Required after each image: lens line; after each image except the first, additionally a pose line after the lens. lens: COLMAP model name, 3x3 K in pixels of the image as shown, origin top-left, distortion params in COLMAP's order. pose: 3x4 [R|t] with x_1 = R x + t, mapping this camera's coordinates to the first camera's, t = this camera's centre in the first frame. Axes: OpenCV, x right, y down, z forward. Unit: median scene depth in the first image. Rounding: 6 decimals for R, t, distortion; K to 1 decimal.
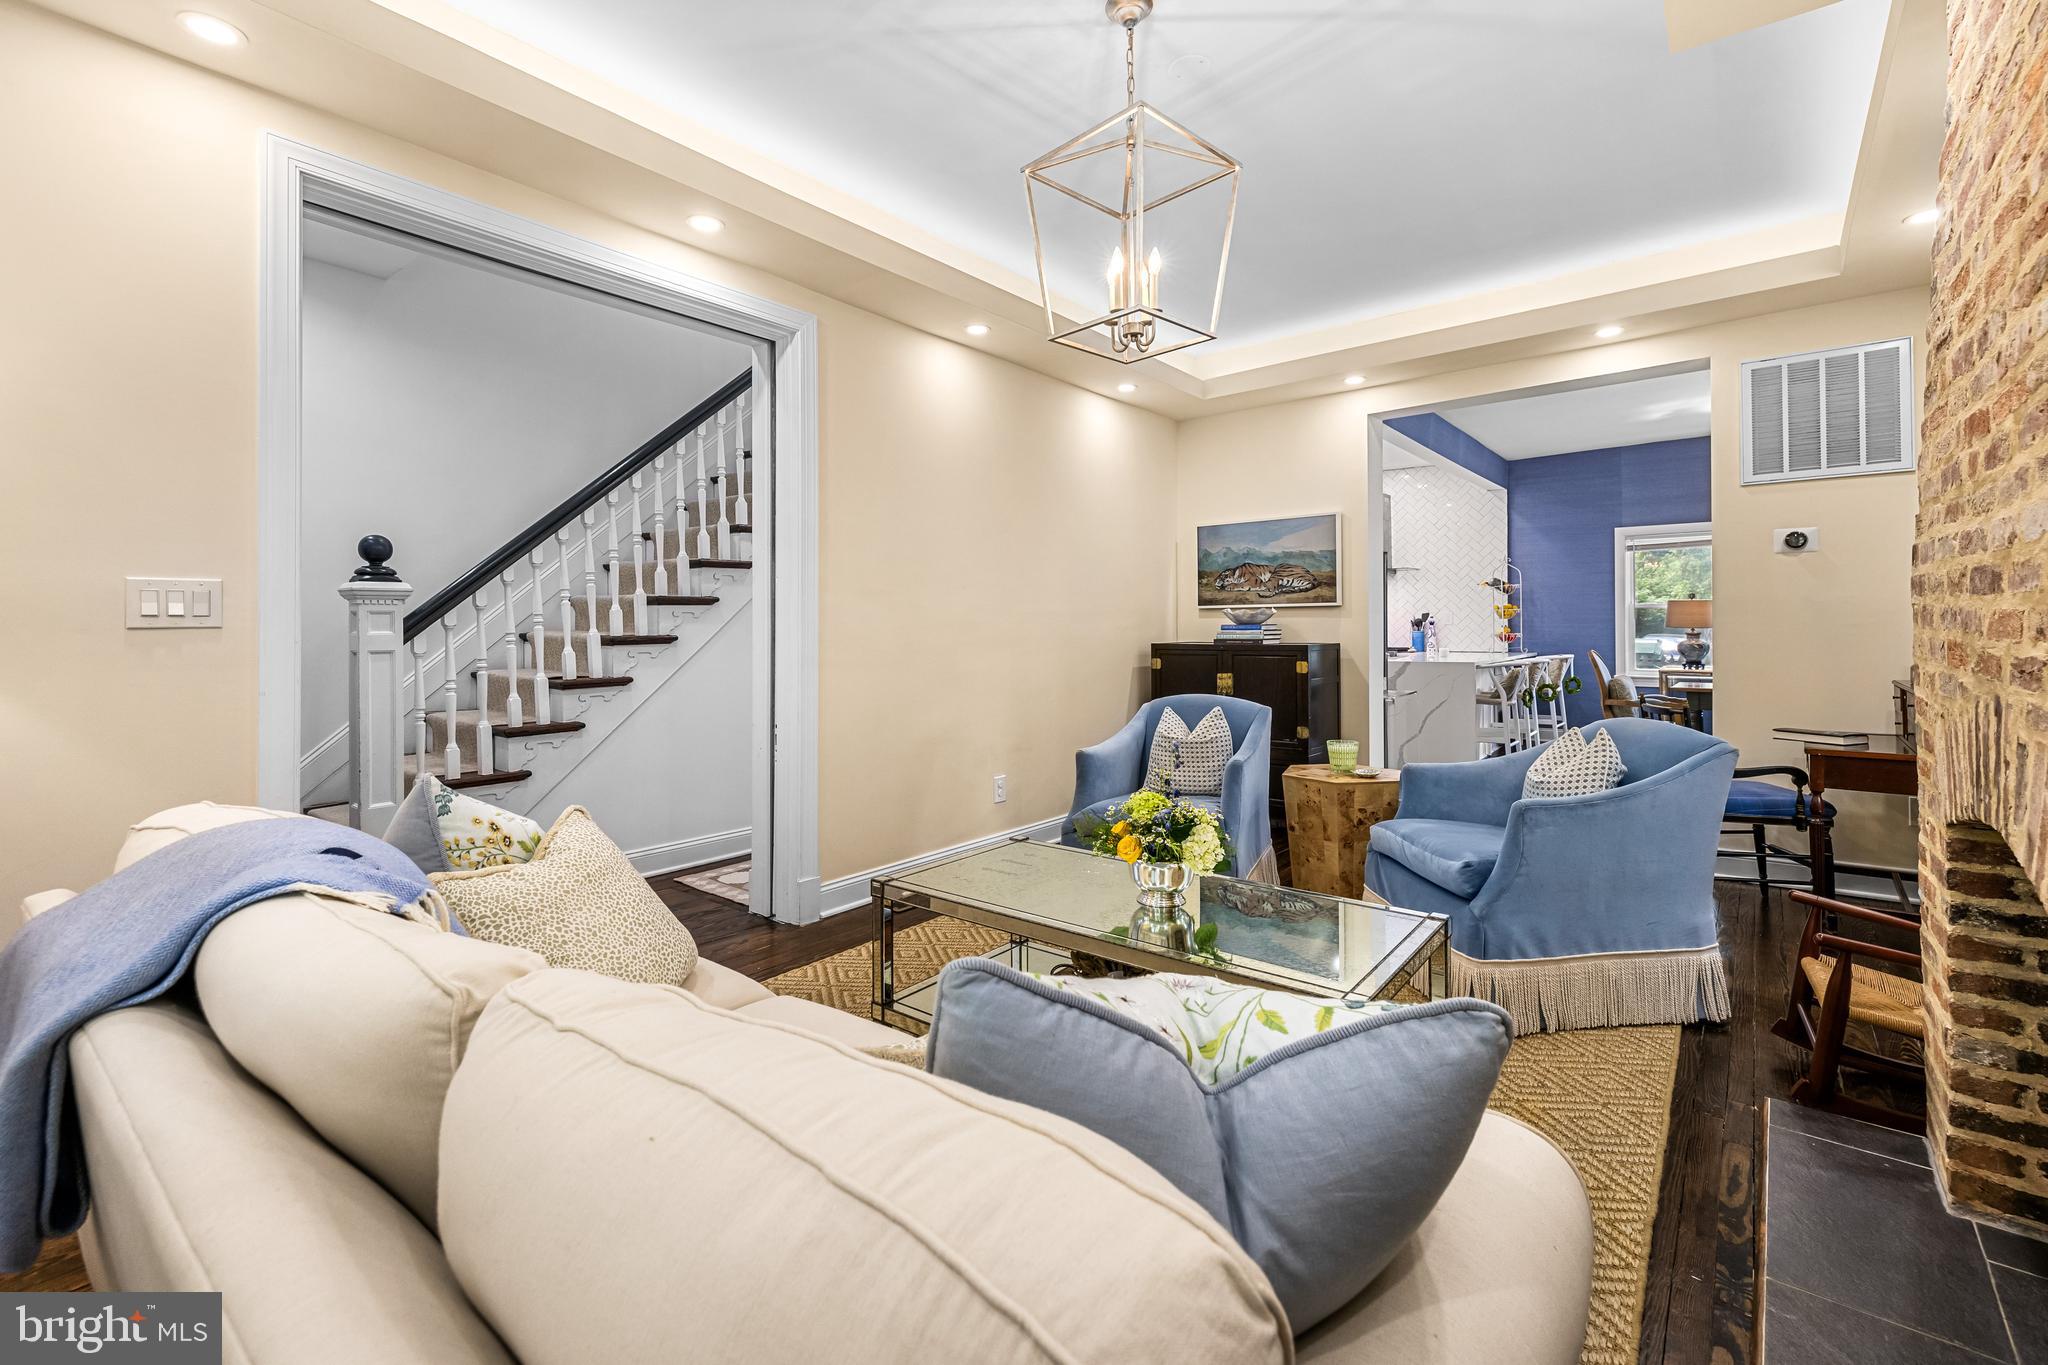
lens RADIAL K [[869.6, 0, 1010.4], [0, 869.6, 607.6], [0, 0, 1]] dist [0.002364, 0.001000]
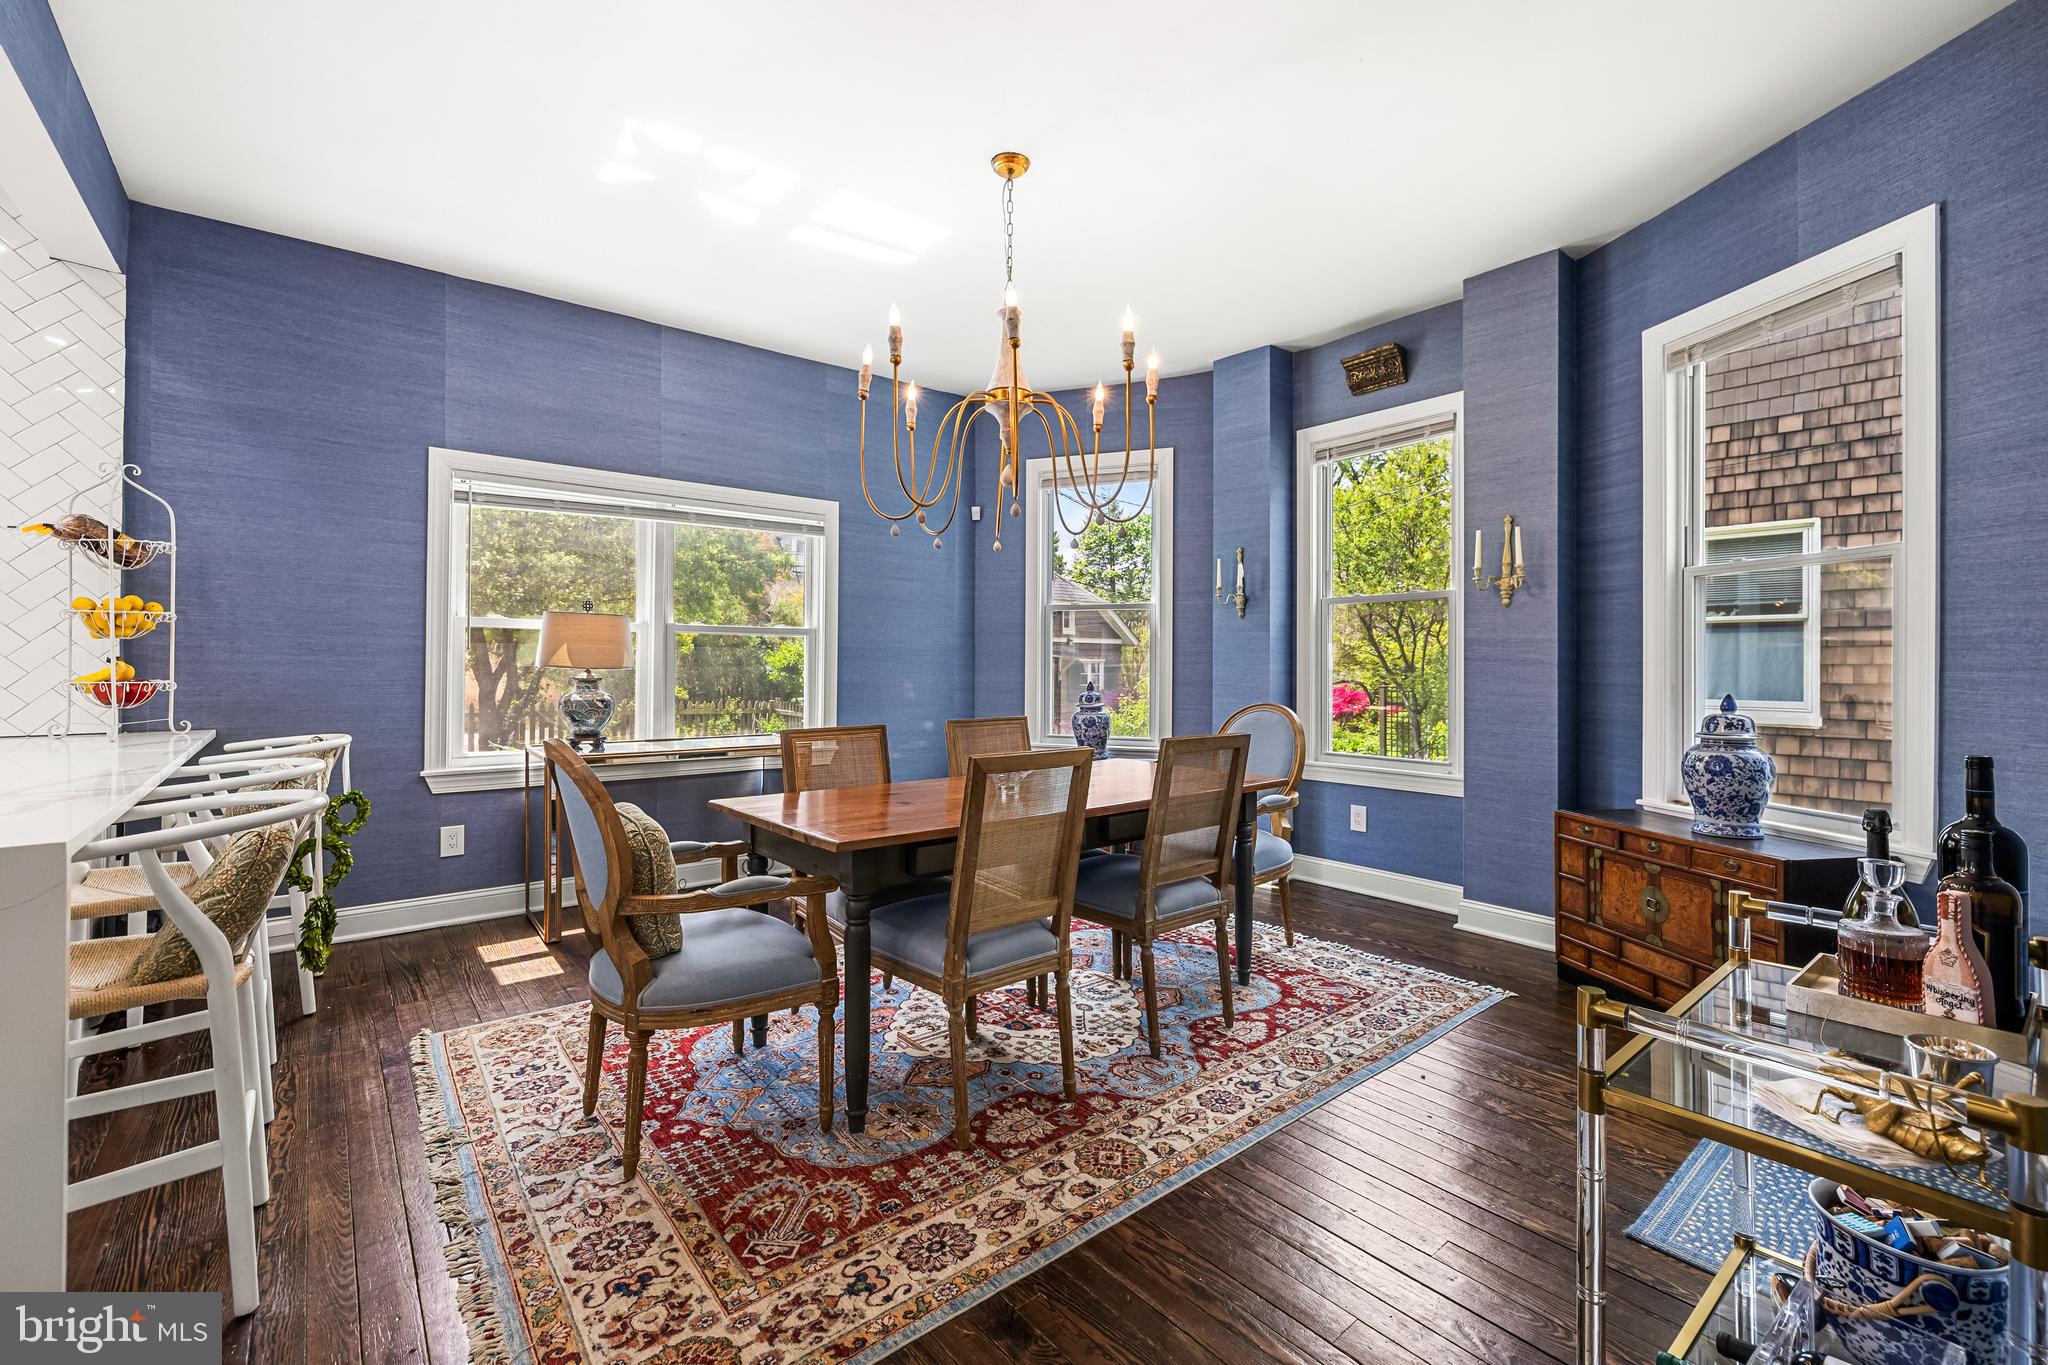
lens RADIAL K [[869.6, 0, 1030.5], [0, 869.6, 668.8], [0, 0, 1]] dist [0.002364, 0.001000]
pose [[0.193043, 0.004210, 0.981181, 0.477134], [-0.033044, 0.999451, 0.002213, 0.019875], [-0.980634, -0.032850, 0.193077, 0.926796]]
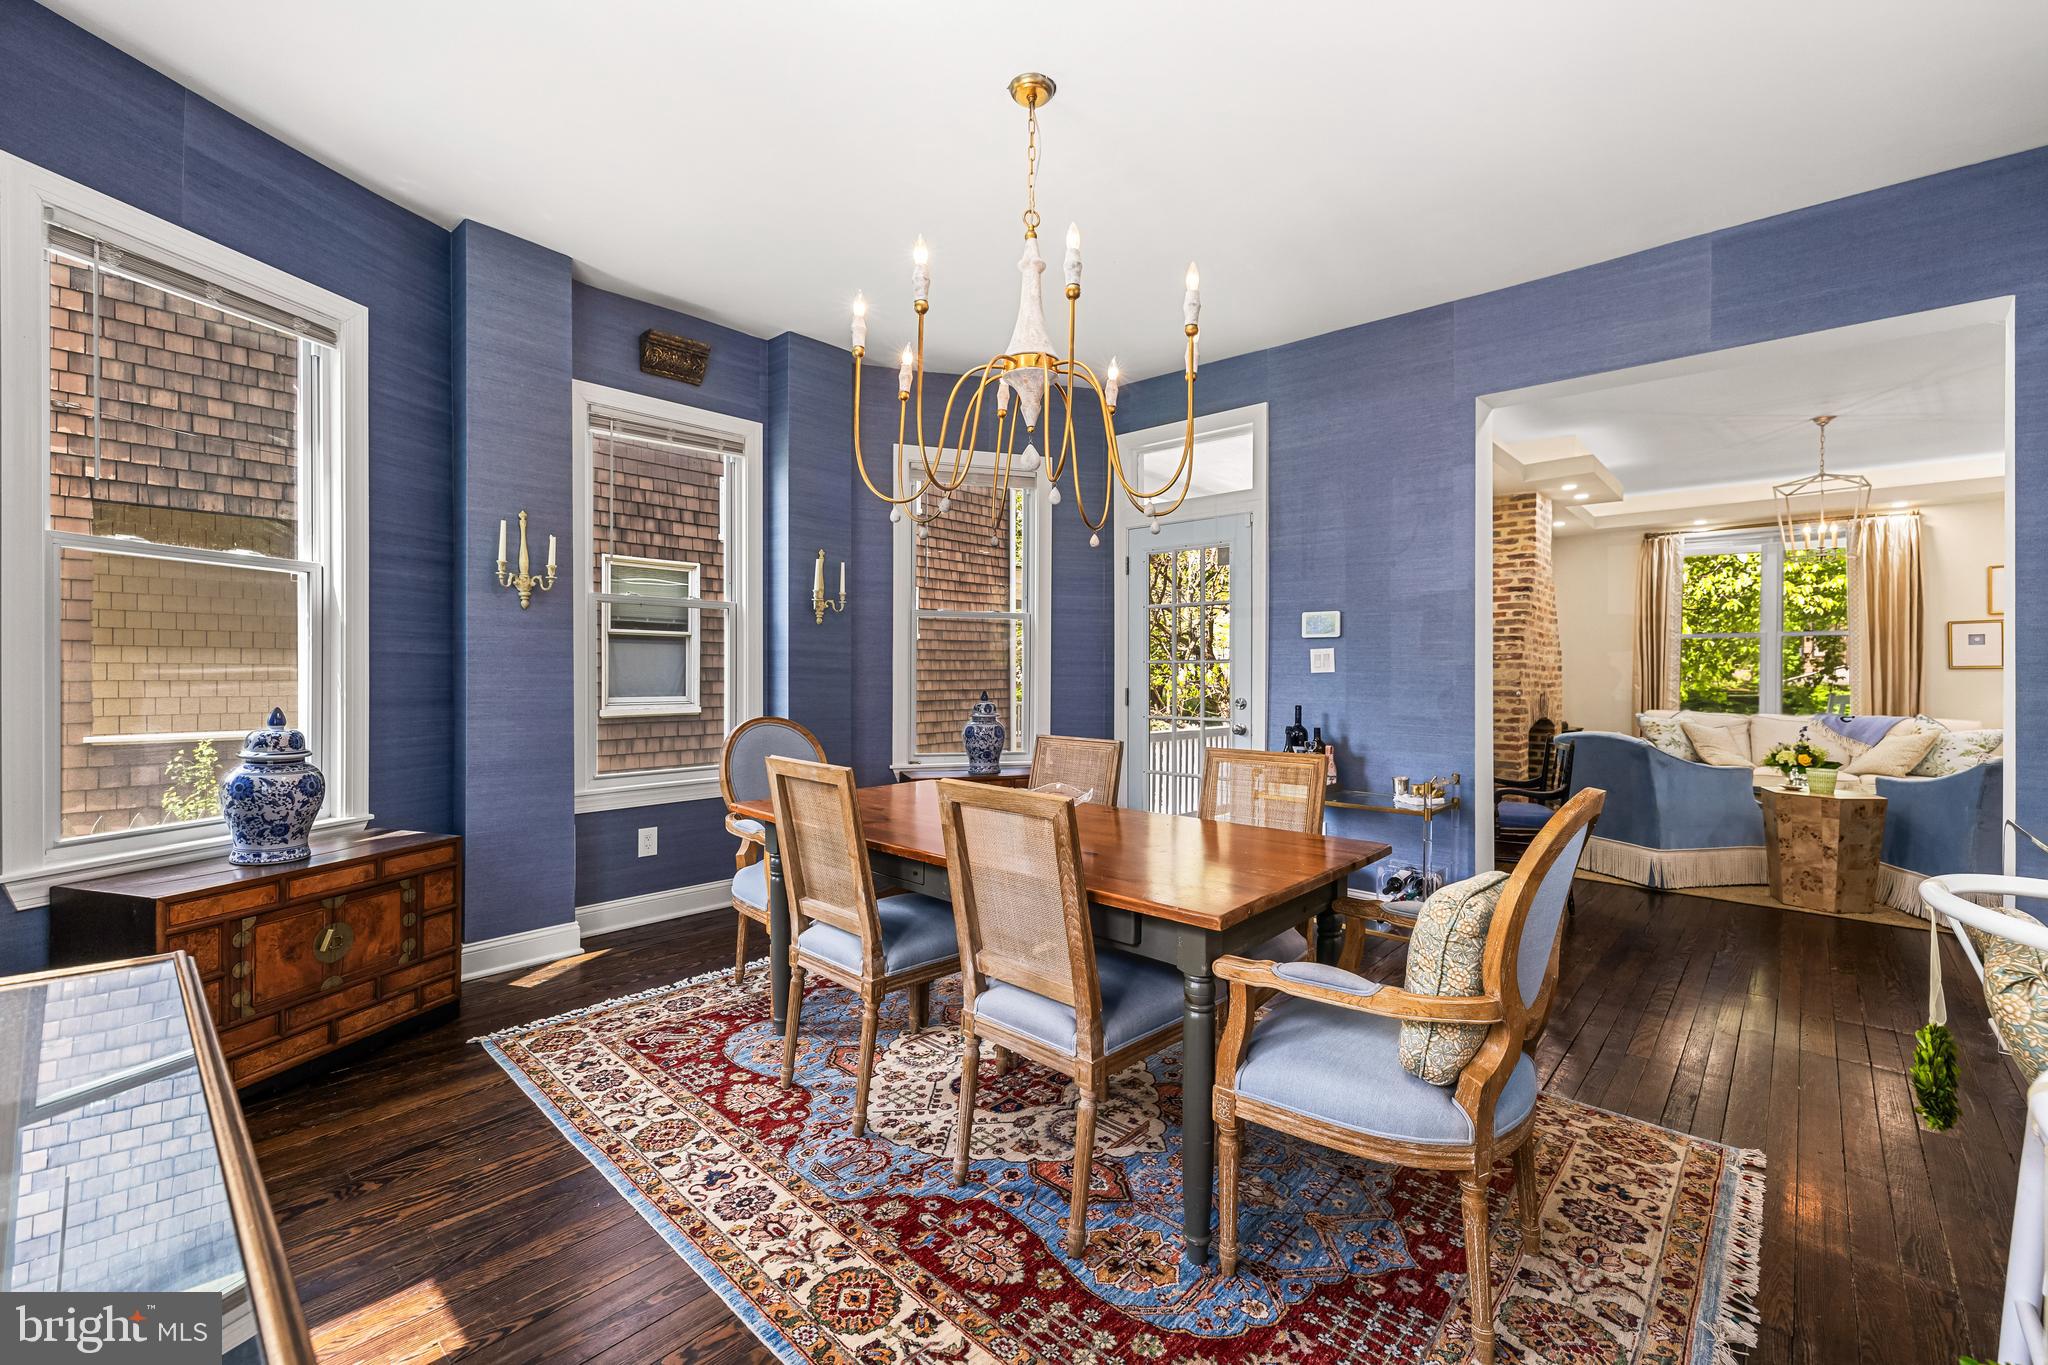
lens RADIAL K [[869.6, 0, 1021.2], [0, 869.6, 676.4], [0, 0, 1]] dist [0.002364, 0.001000]
pose [[-0.999053, 0.001547, 0.043493, 0.986750], [0.000643, 0.999784, -0.020796, 0.026793], [-0.043516, -0.020748, -0.998837, 1.503159]]
